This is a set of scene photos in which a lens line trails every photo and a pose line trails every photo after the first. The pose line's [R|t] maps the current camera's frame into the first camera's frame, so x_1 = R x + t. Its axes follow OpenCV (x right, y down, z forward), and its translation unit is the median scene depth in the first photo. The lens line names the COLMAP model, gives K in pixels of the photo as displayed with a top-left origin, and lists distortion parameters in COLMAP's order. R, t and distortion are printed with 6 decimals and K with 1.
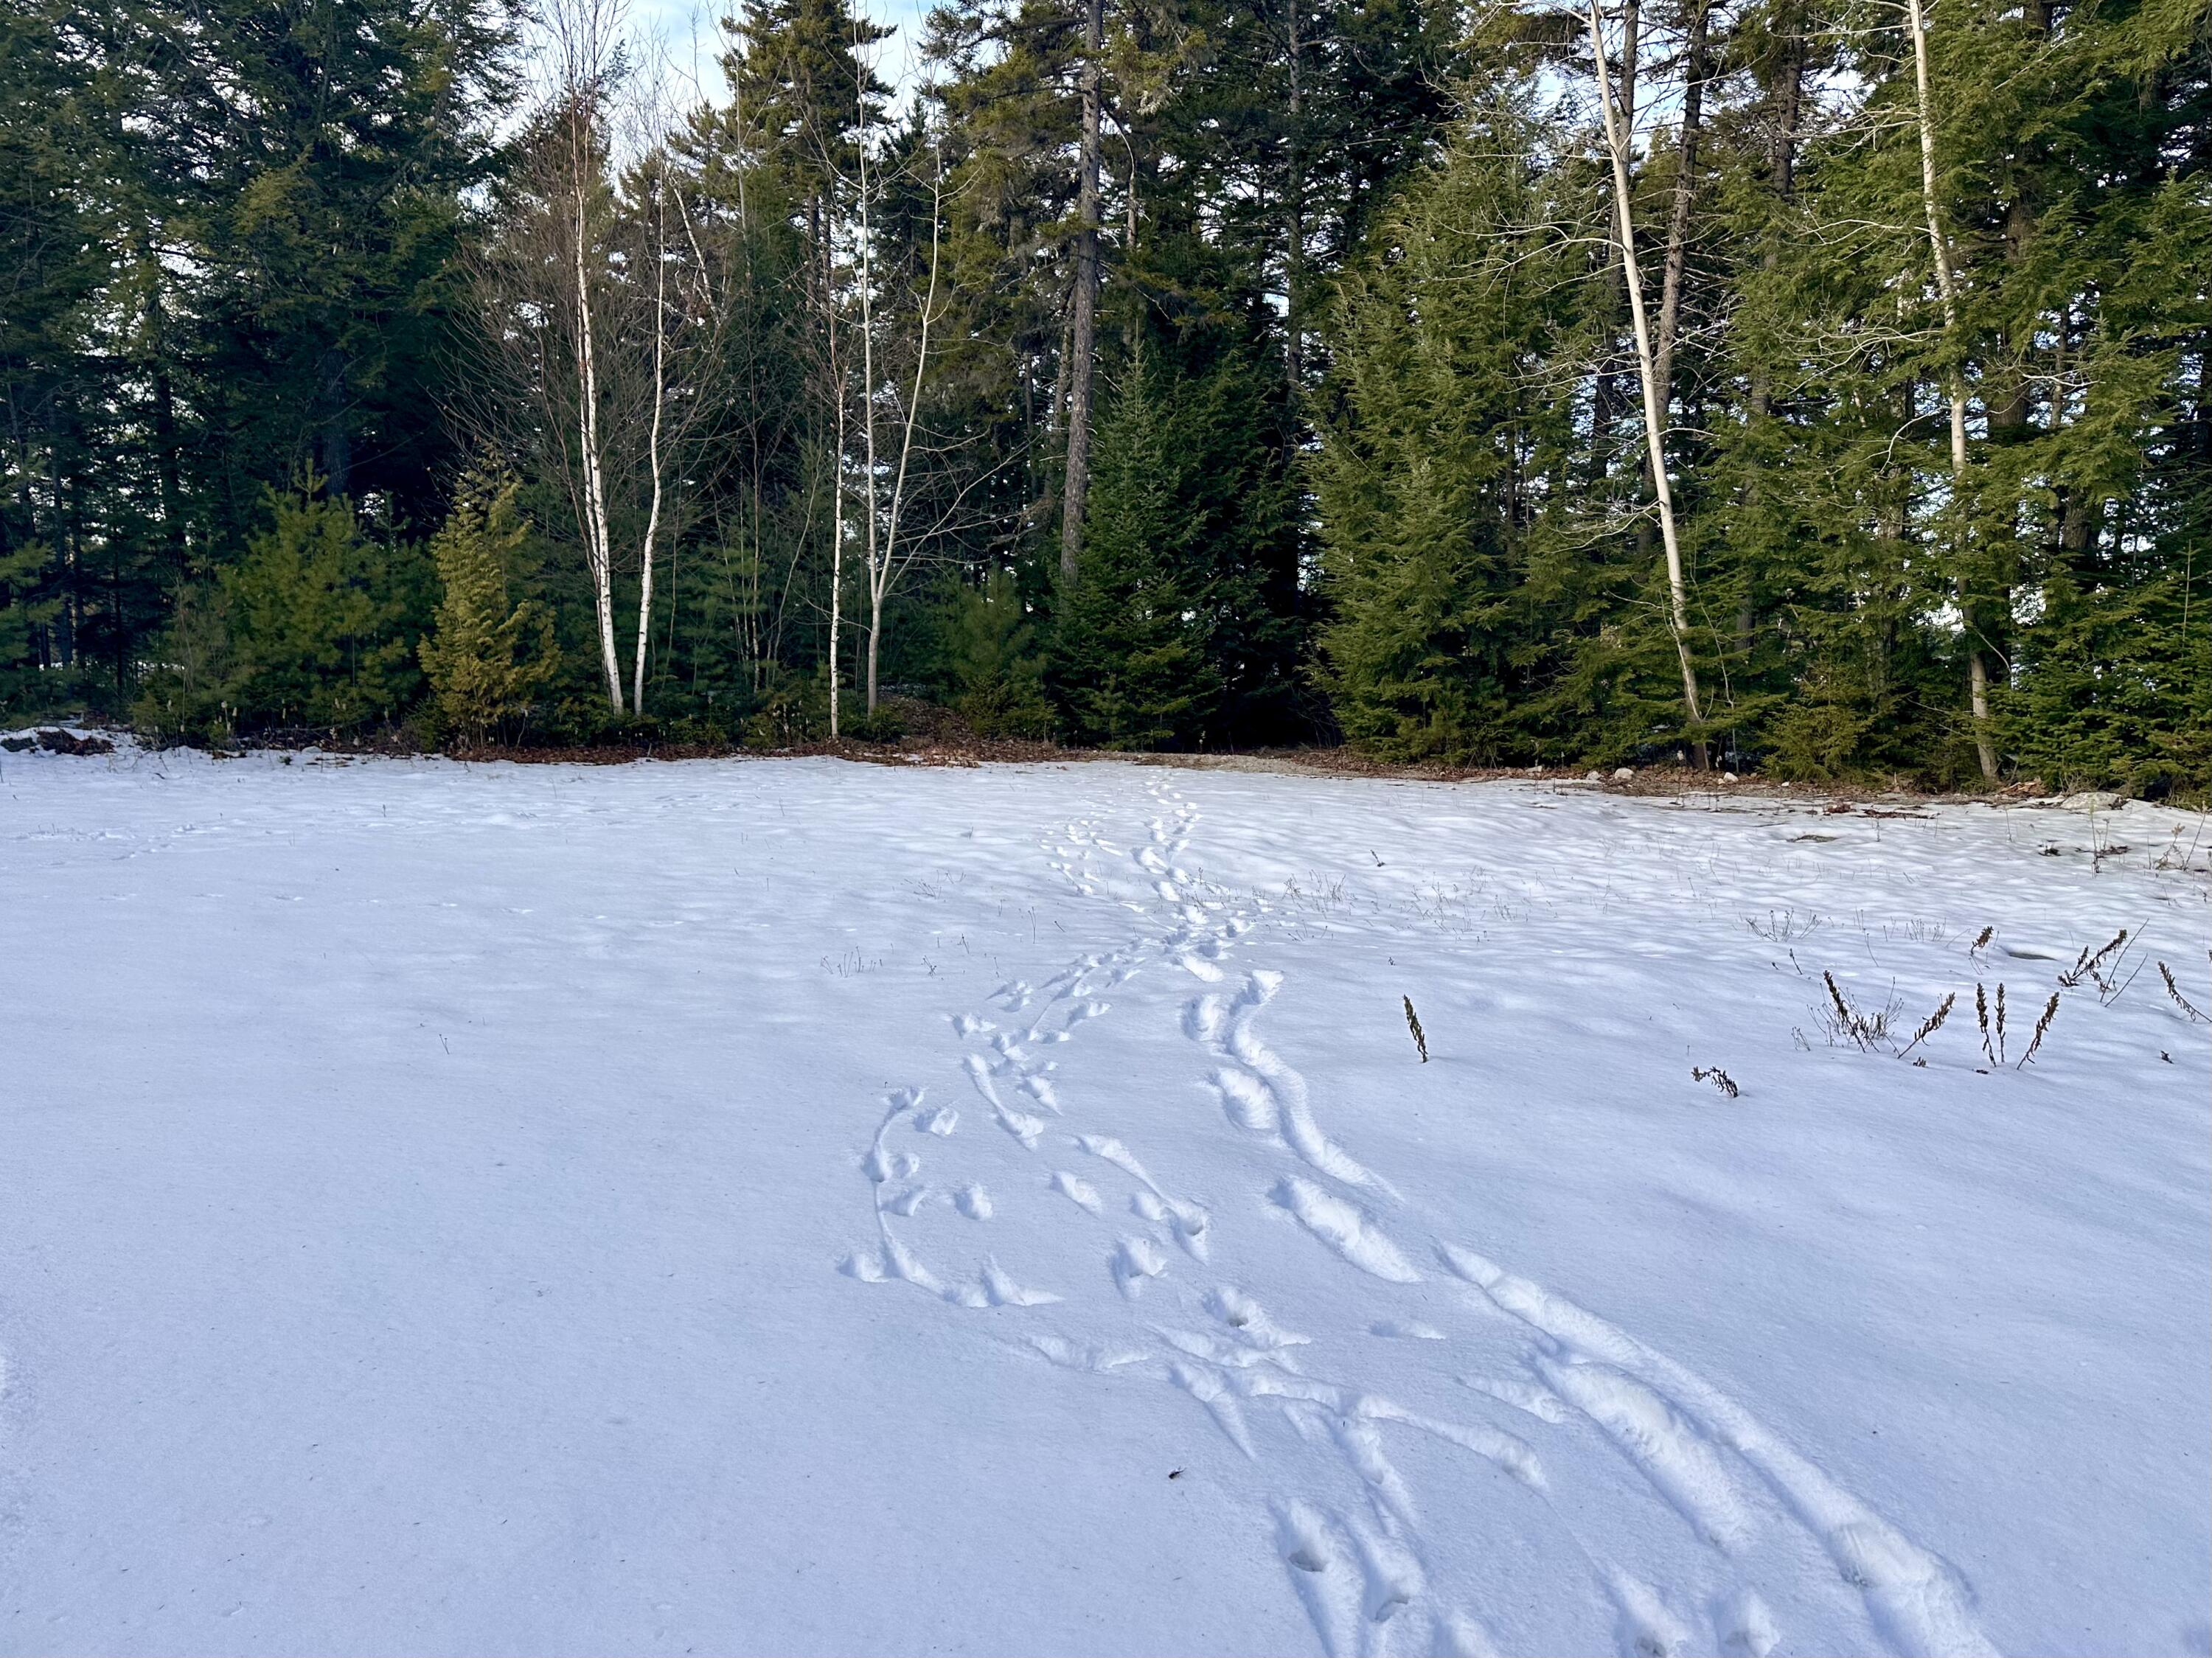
lens RADIAL K [[1480.6, 0, 1104.7], [0, 1480.6, 817.0], [0, 0, 1]] dist [0.021496, -0.007434]
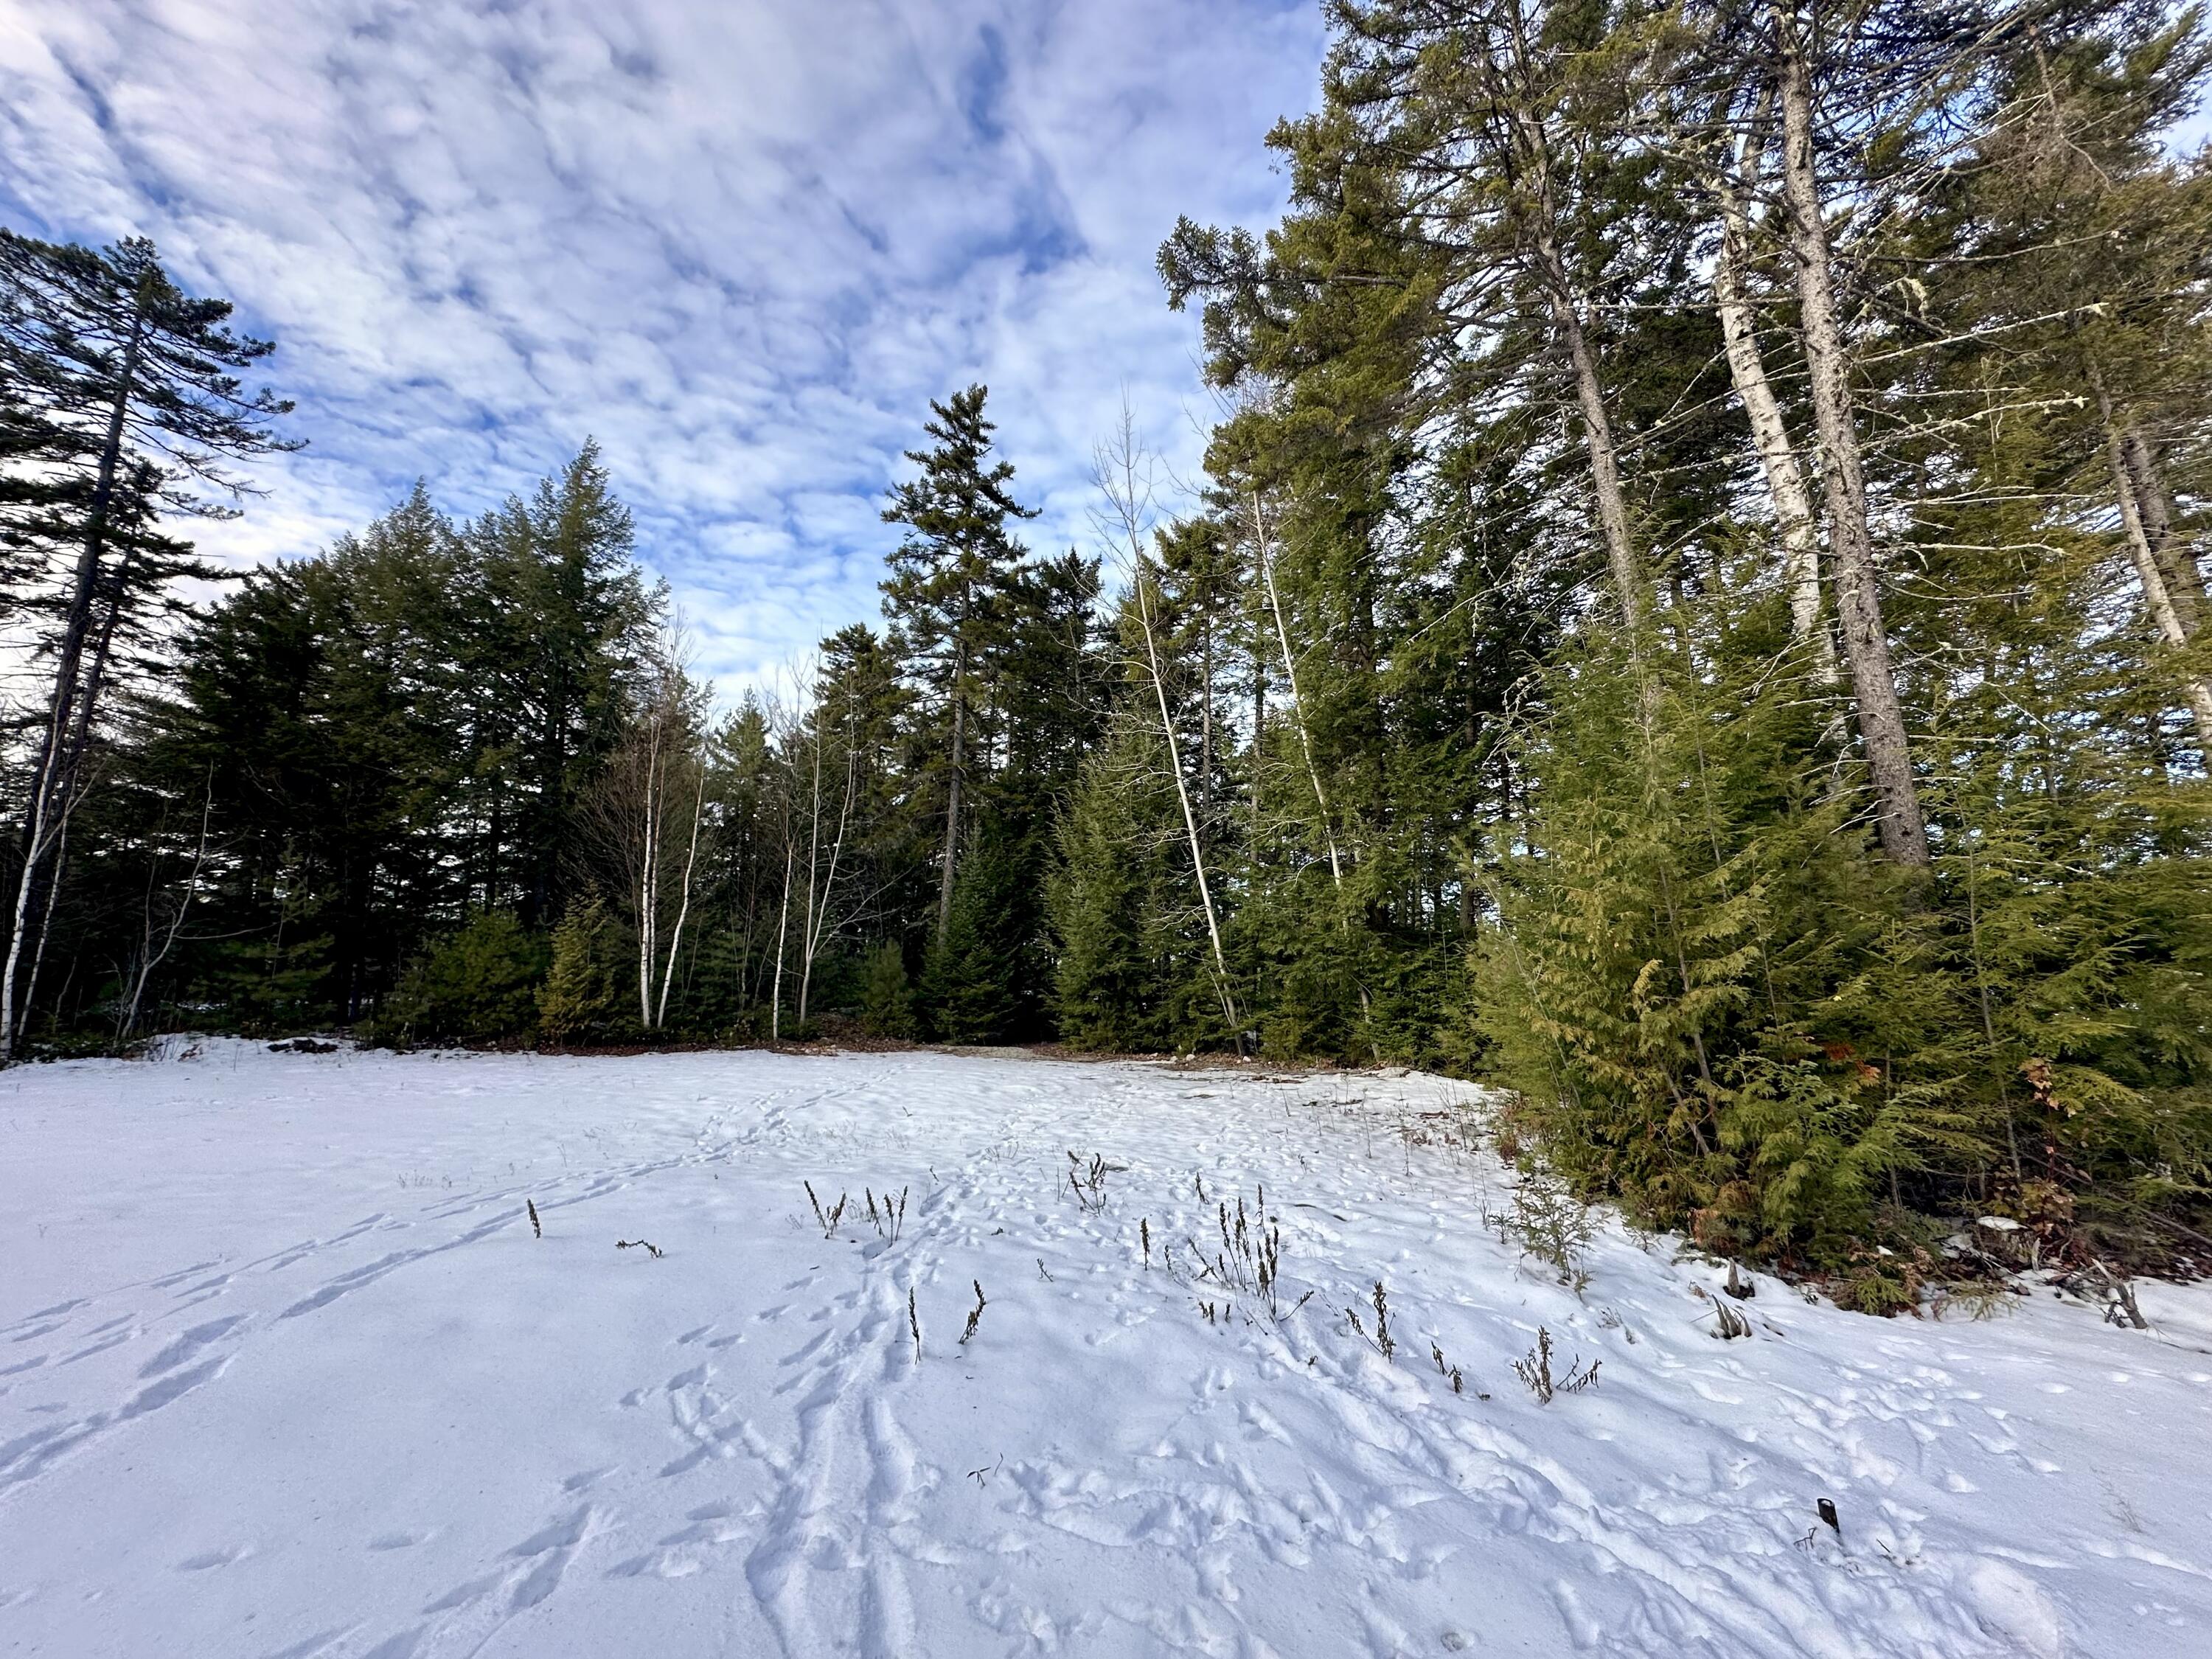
lens RADIAL K [[841.5, 0, 1107.6], [0, 841.5, 850.2], [0, 0, 1]] dist [-0.004413, -0.000115]
pose [[0.999837, -0.011743, -0.013693, 0.254365], [0.007738, 0.964904, -0.262490, -0.004650], [0.016295, 0.262341, 0.964838, -0.022951]]
